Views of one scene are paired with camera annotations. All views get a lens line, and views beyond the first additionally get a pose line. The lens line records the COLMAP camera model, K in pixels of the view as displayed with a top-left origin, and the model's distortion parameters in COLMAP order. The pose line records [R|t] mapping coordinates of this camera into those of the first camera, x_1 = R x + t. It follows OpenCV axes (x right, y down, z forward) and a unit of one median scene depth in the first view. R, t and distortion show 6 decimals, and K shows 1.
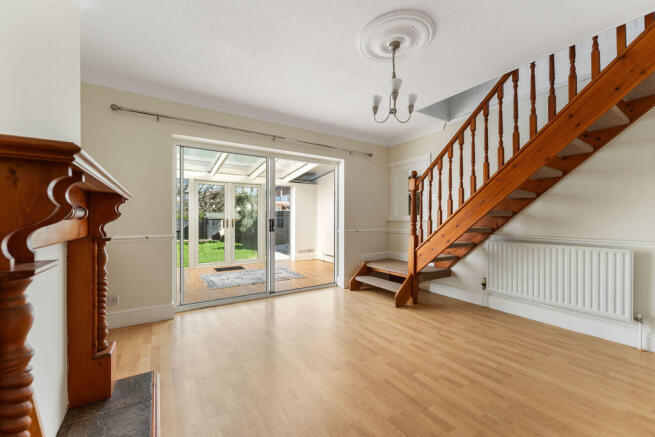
lens RADIAL K [[264.9, 0, 327.5], [0, 264.9, 218.5], [0, 0, 1]] dist [0.000919, -0.000171]
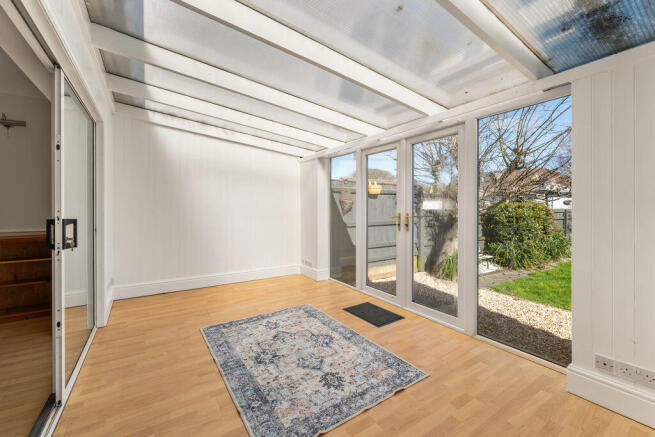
lens RADIAL K [[271.1, 0, 324.3], [0, 271.1, 209.8], [0, 0, 1]] dist [0.001033, -0.000144]
pose [[0.014039, 0.007329, -0.999875, 0.215808], [0.004561, 0.999962, 0.007393, -0.015378], [0.999891, -0.004664, 0.014005, 1.419123]]
